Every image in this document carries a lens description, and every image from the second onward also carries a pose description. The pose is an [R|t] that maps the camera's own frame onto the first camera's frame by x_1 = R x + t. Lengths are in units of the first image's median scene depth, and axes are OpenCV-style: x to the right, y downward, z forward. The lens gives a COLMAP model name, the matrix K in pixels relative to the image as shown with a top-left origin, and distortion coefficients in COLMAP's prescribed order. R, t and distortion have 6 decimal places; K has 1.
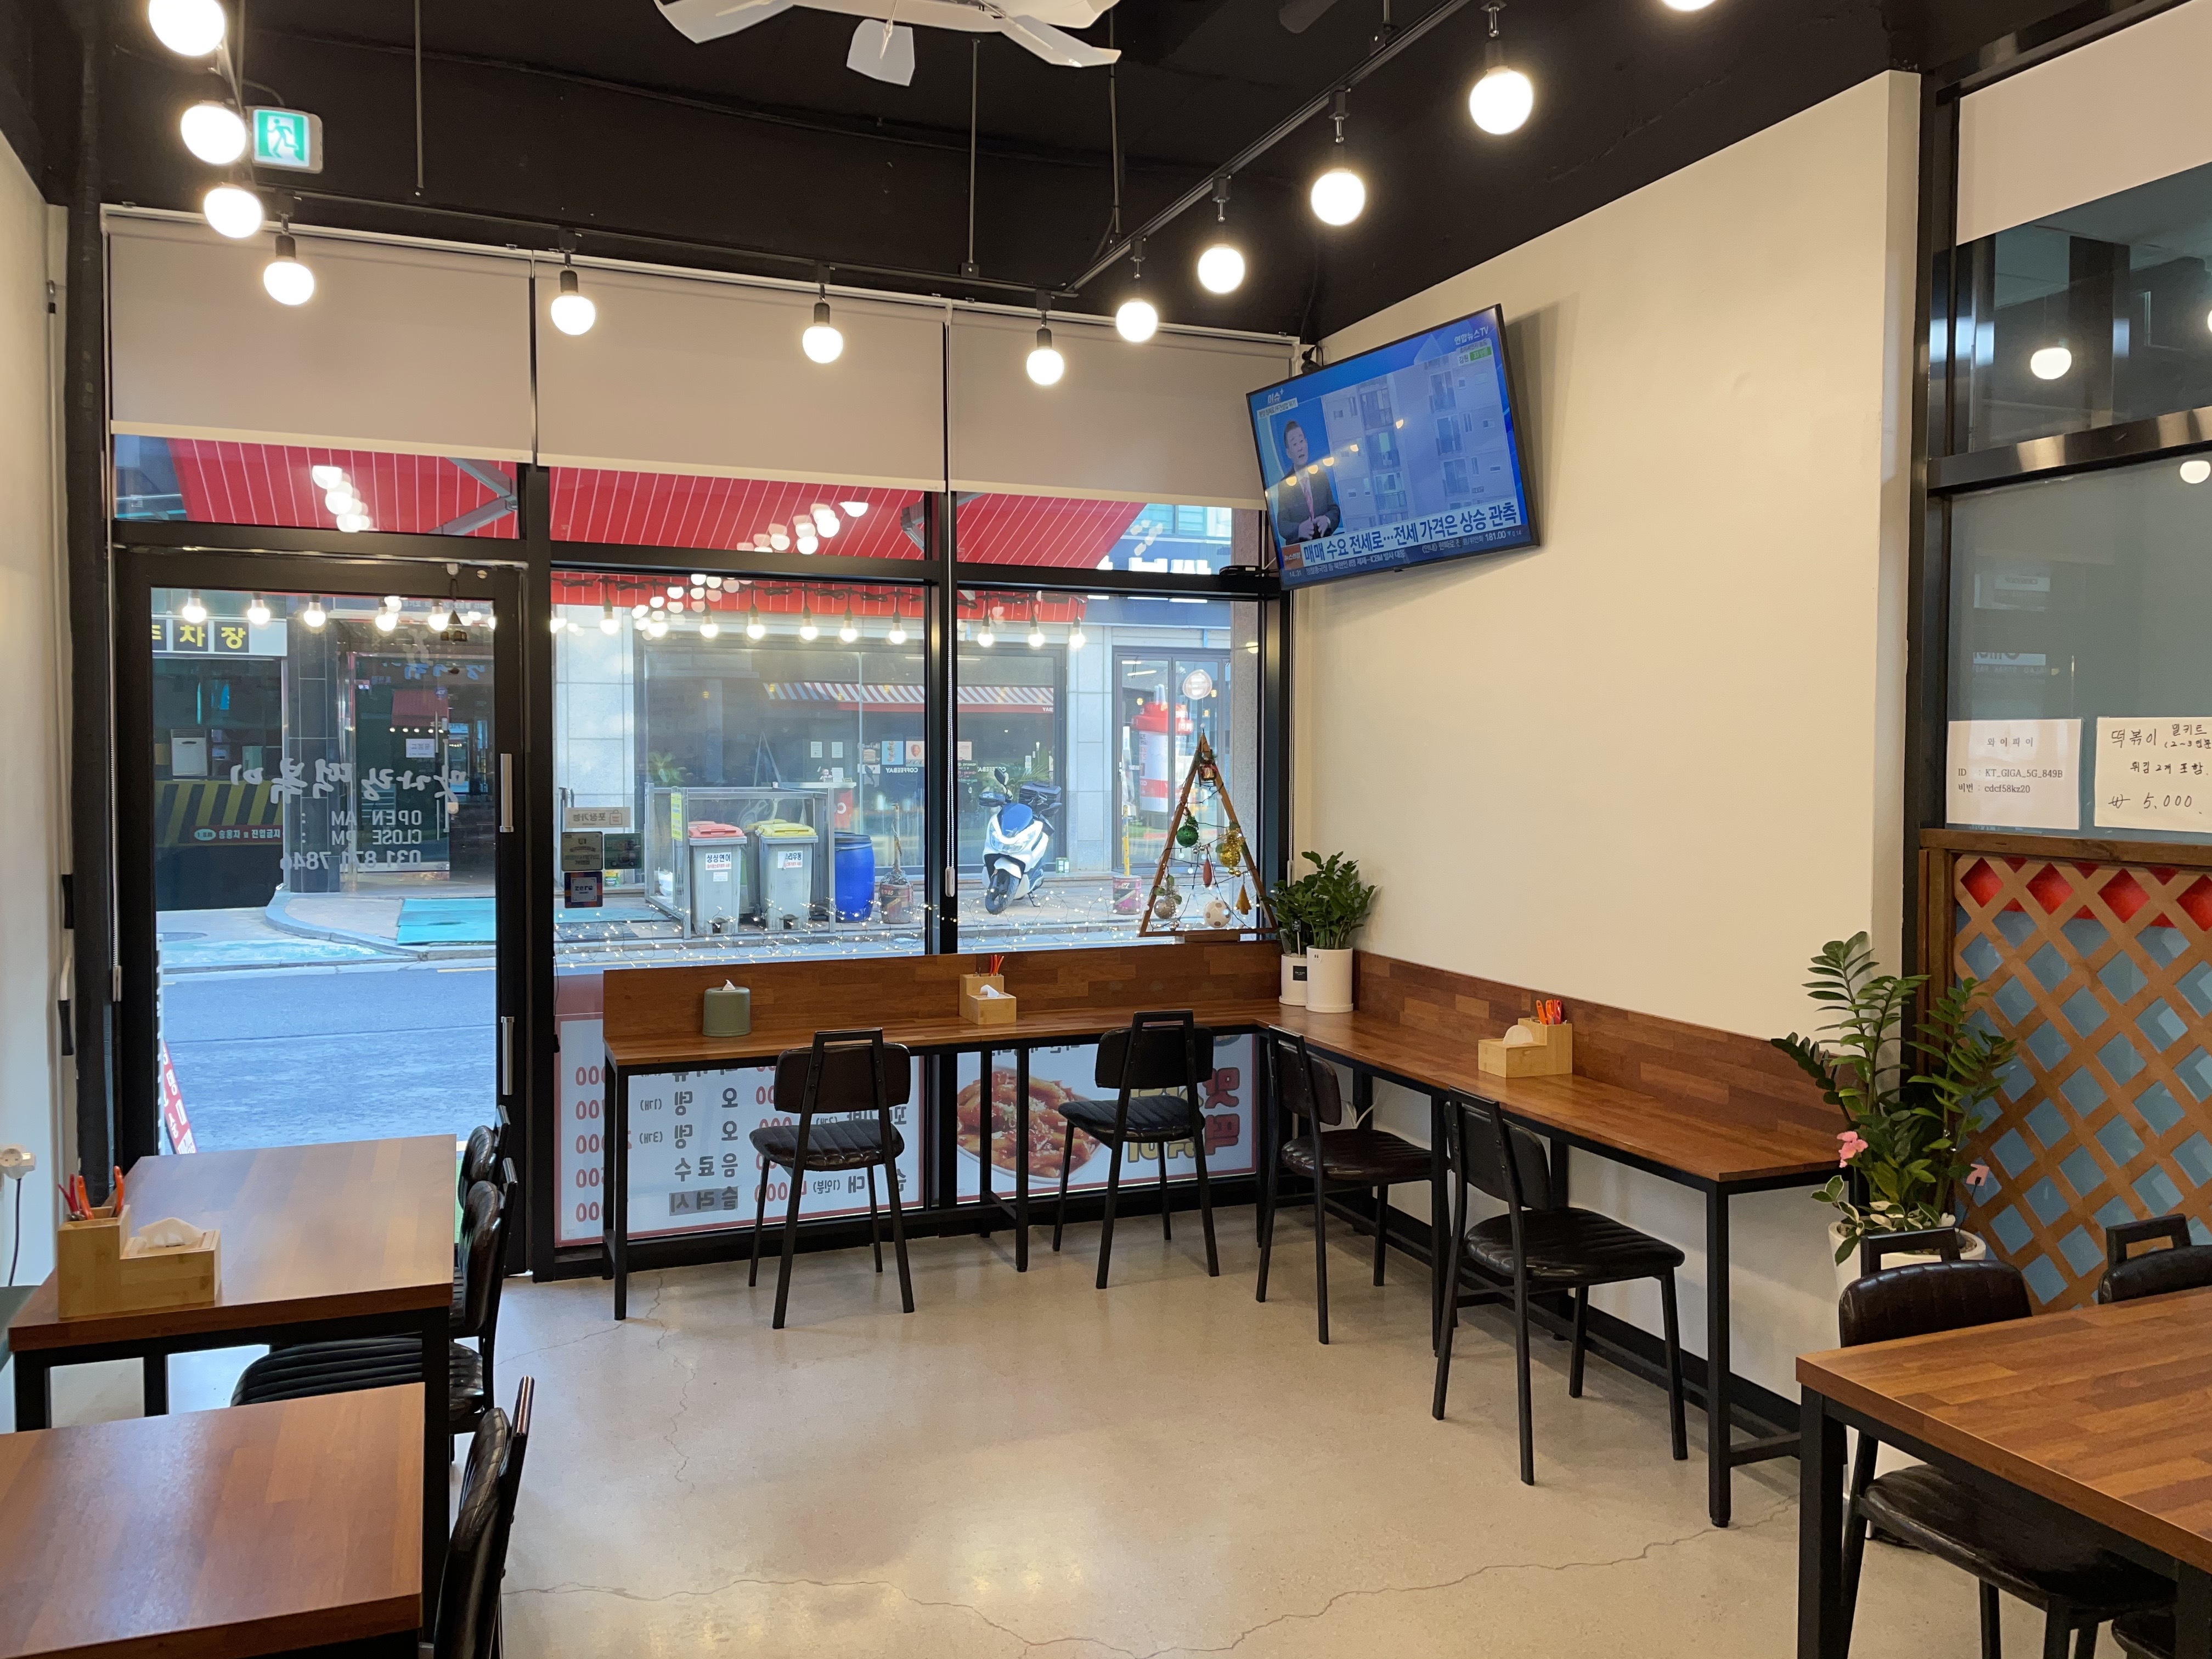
lens RADIAL K [[1755.6, 0, 1106.0], [0, 1755.6, 829.5], [0, 0, 1]] dist [0.080383, -0.105282]
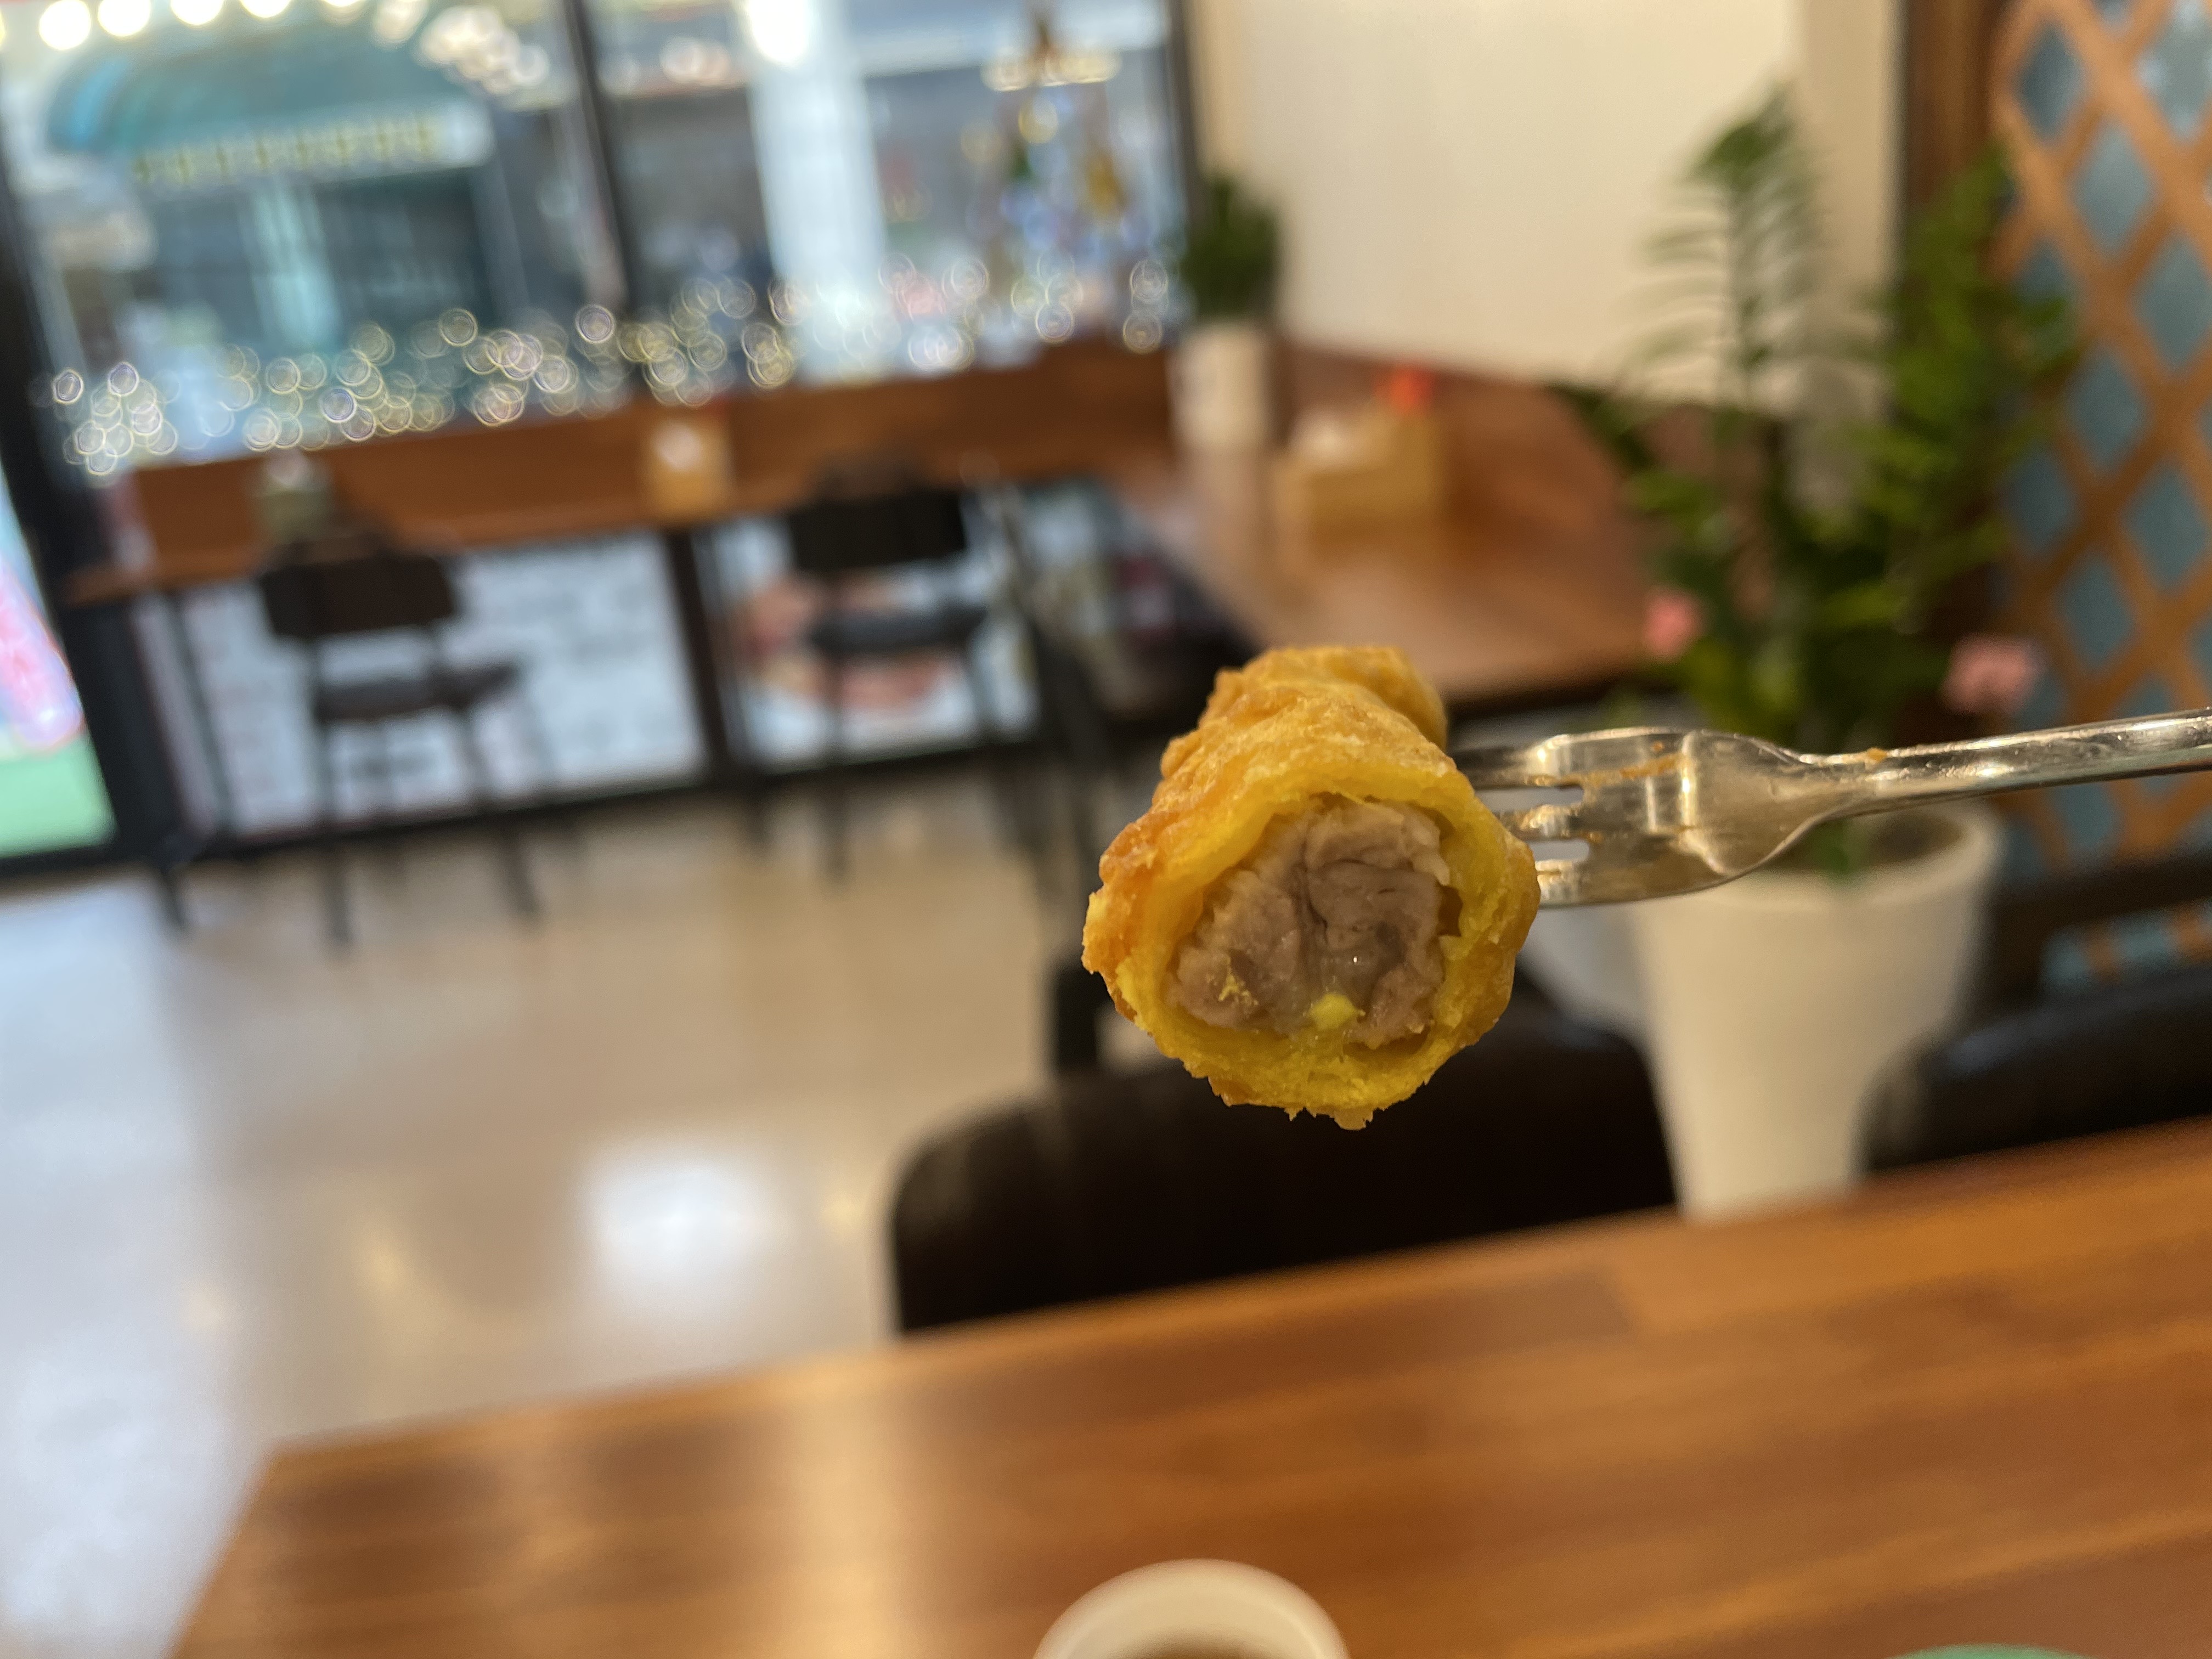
lens RADIAL K [[1755.6, 0, 1106.0], [0, 1755.6, 829.5], [0, 0, 1]] dist [0.080383, -0.105282]
pose [[0.950458, -0.019723, -0.310228, 0.325522], [0.104824, 0.959868, 0.260127, 0.080866], [0.292647, -0.279759, 0.914381, 0.445413]]
